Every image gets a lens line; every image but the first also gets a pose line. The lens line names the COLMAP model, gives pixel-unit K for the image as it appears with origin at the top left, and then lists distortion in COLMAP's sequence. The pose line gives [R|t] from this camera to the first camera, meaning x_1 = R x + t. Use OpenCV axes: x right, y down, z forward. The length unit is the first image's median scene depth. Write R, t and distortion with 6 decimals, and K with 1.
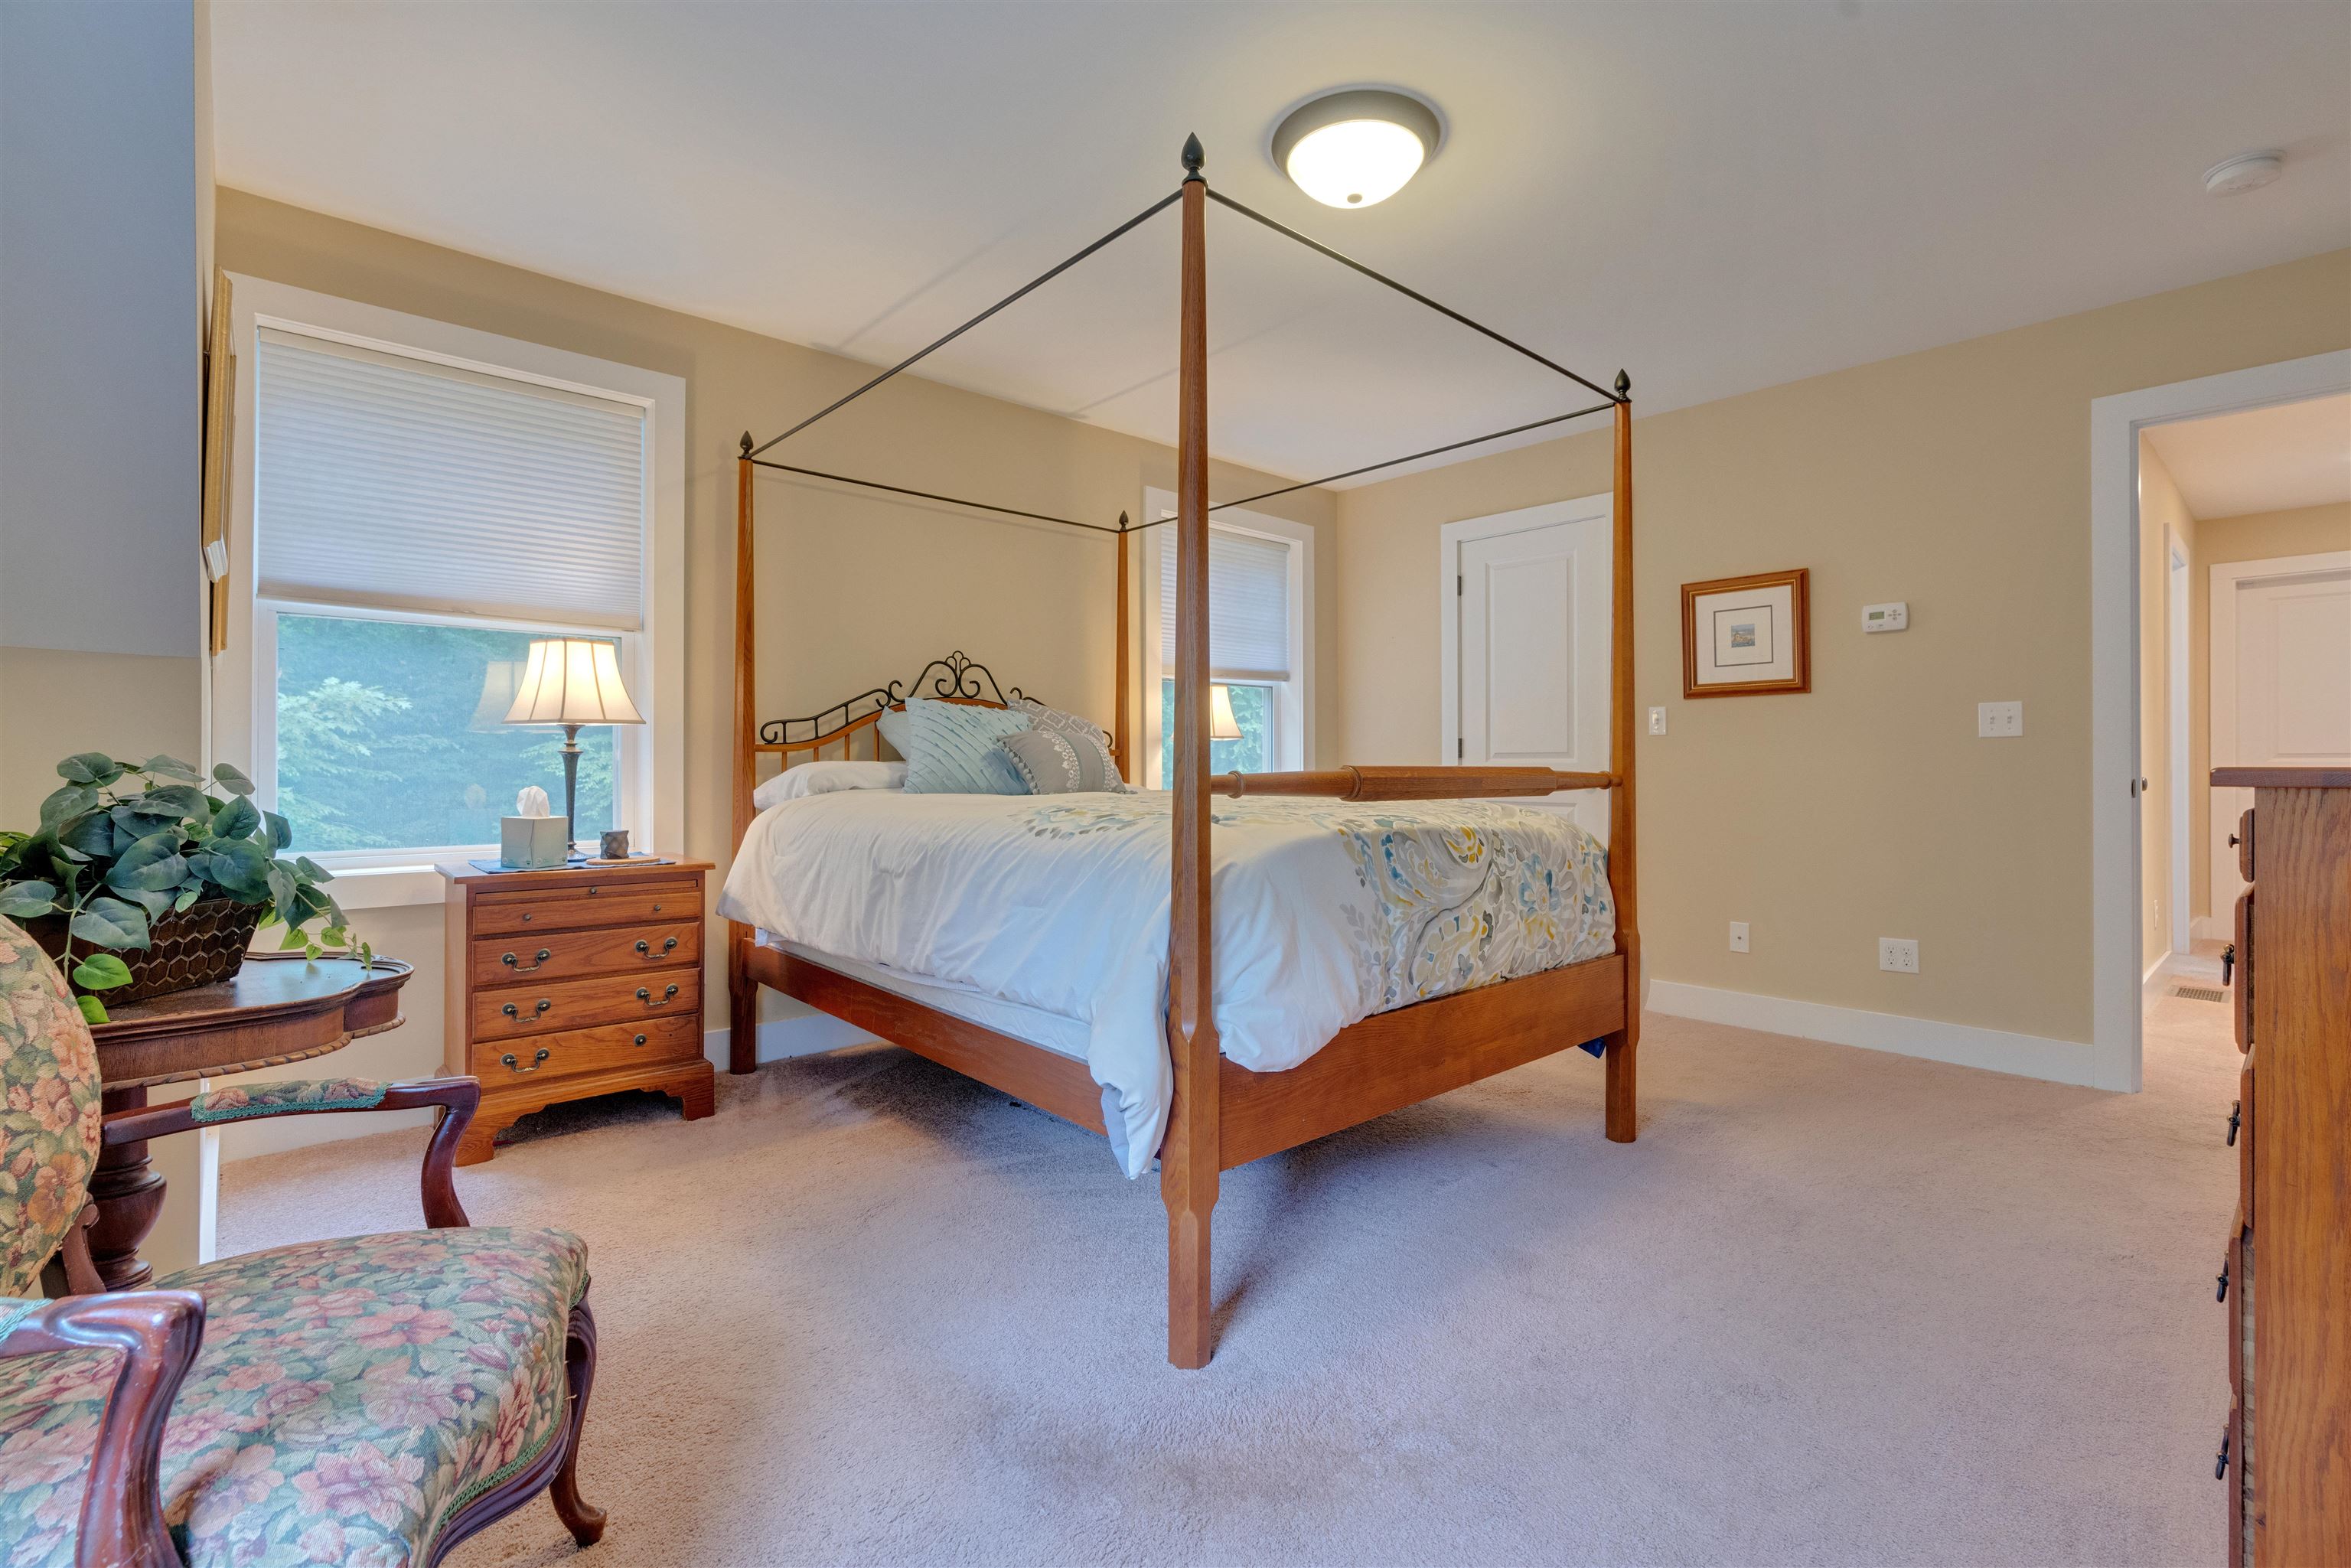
lens RADIAL K [[1039.9, 0, 1178.8], [0, 1039.9, 832.3], [0, 0, 1]] dist [-0.077535, 0.000134]
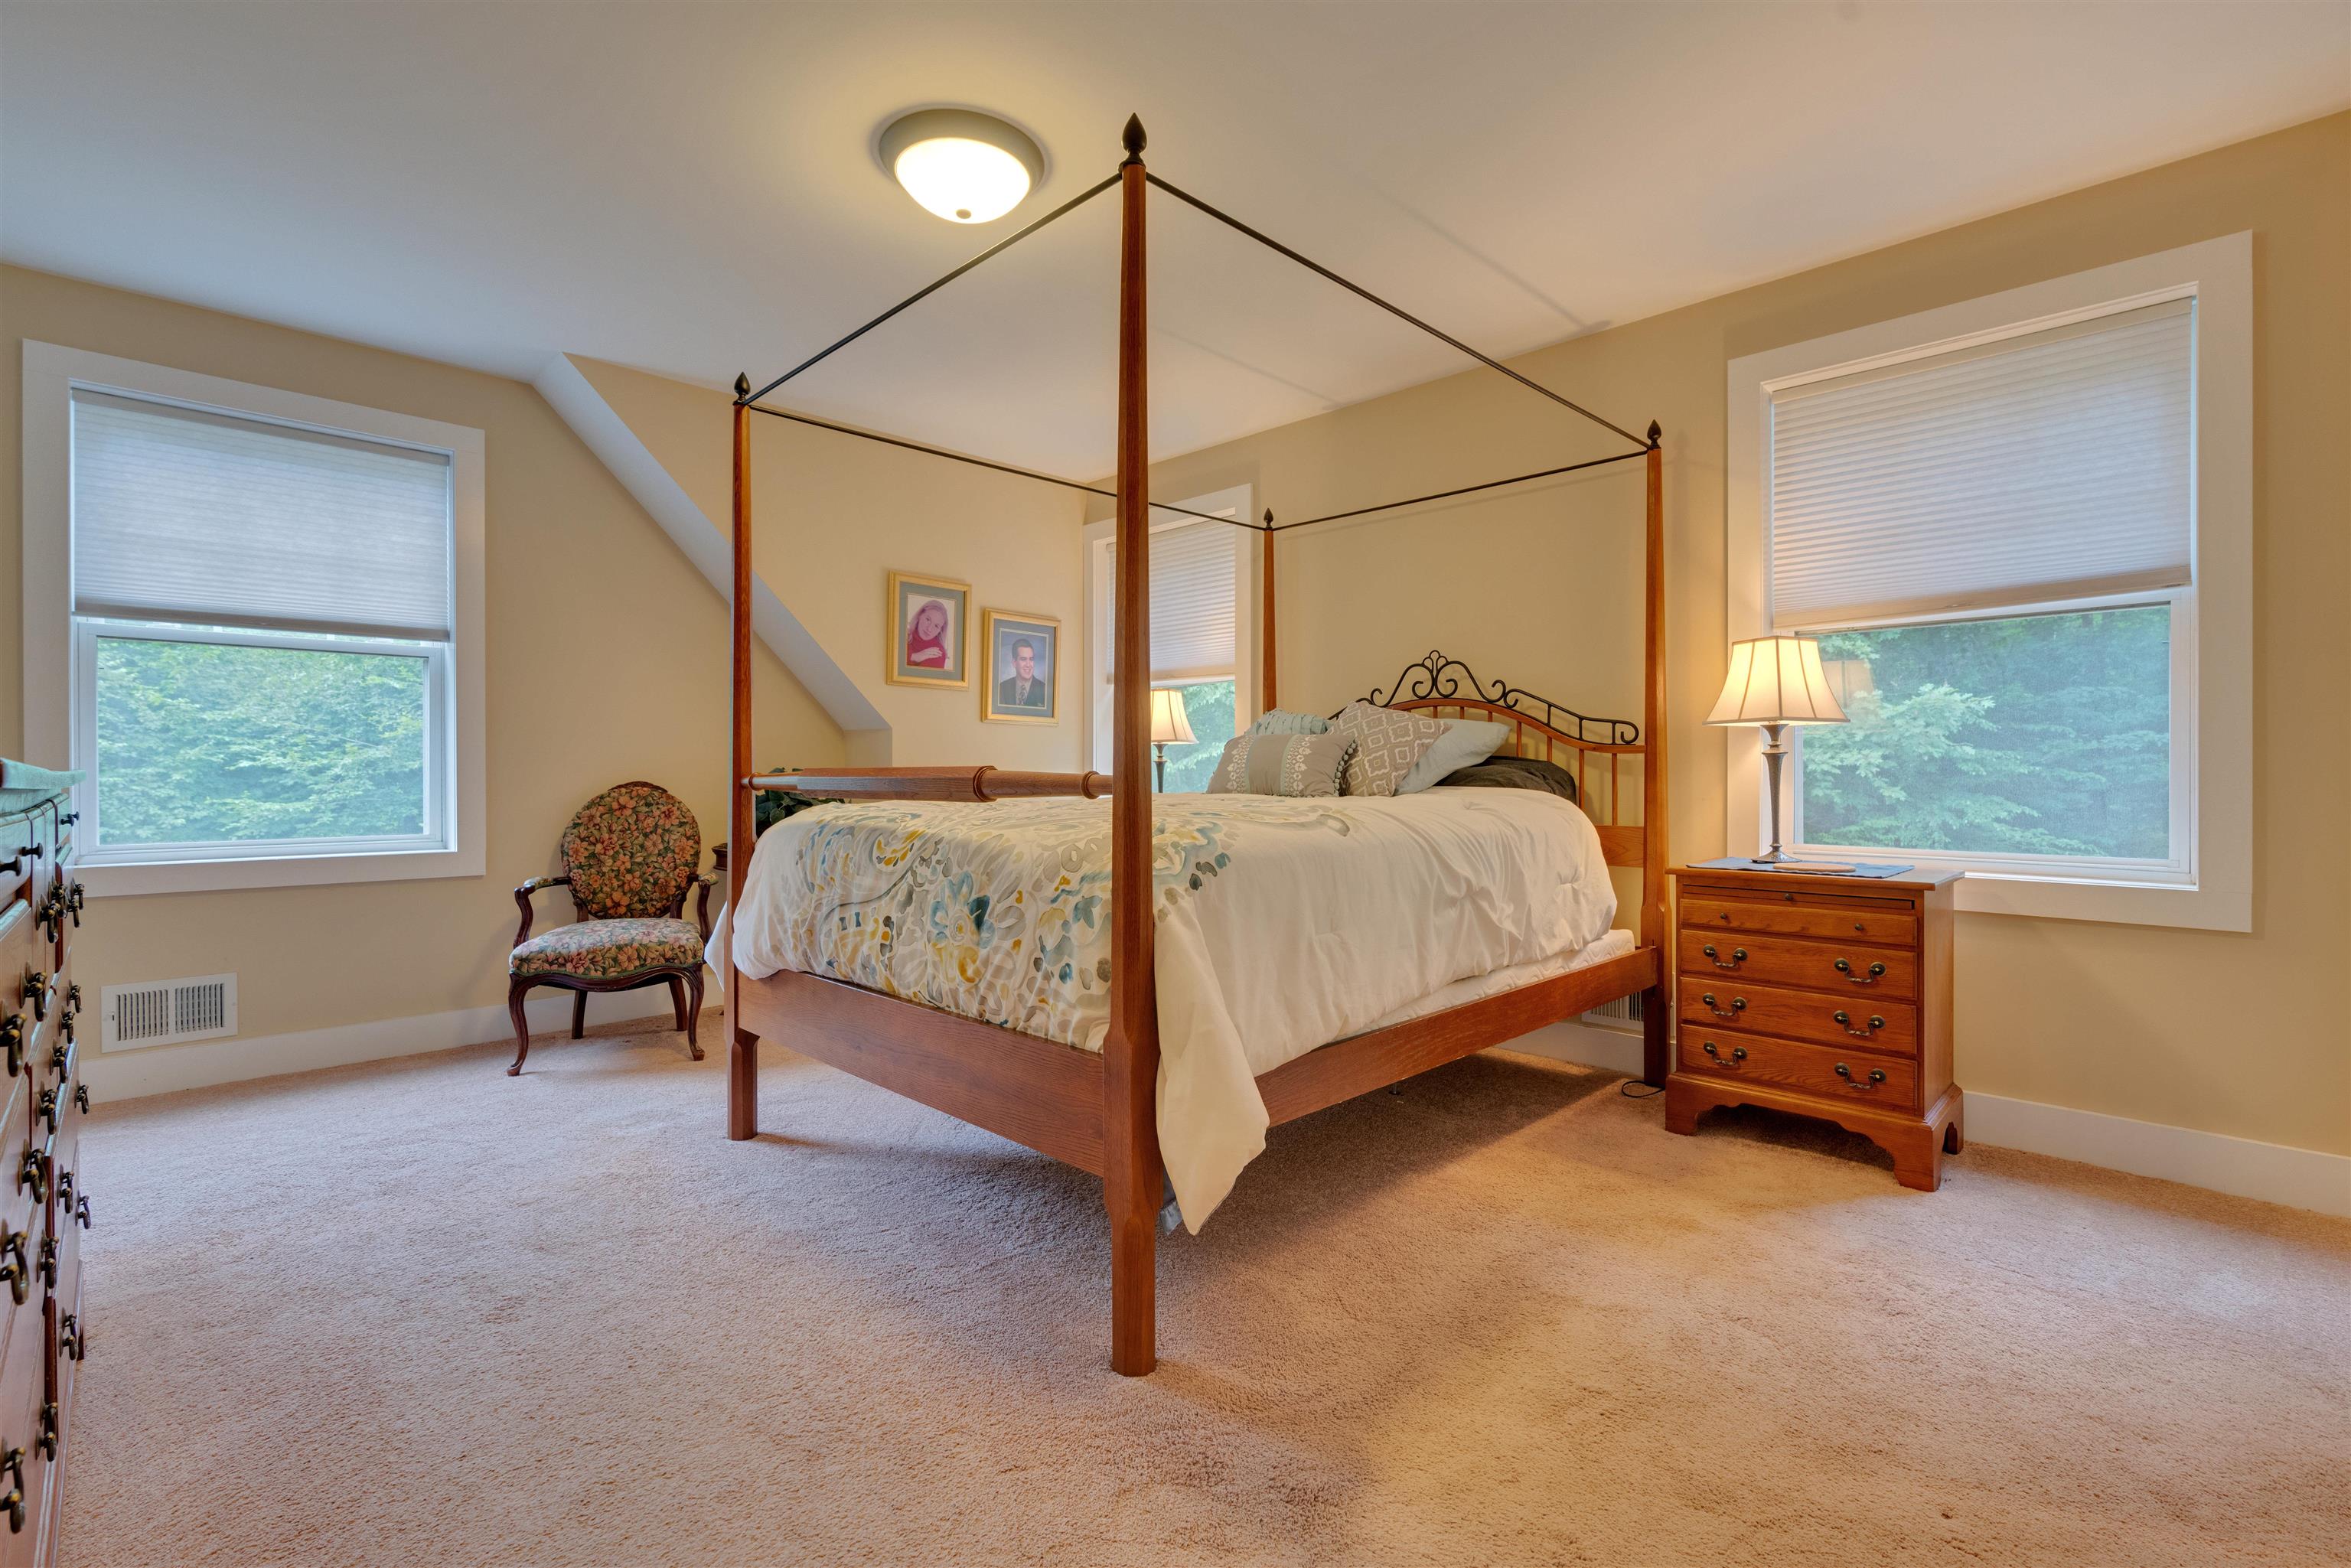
lens RADIAL K [[1049.4, 0, 1175.5], [0, 1049.4, 784.0], [0, 0, 1]] dist [-0.000265, 0.000043]
pose [[0.047107, 0.013213, -0.998802, 0.769880], [-0.062767, 0.997976, 0.010242, -0.044876], [0.996916, 0.062210, 0.047841, 0.722053]]
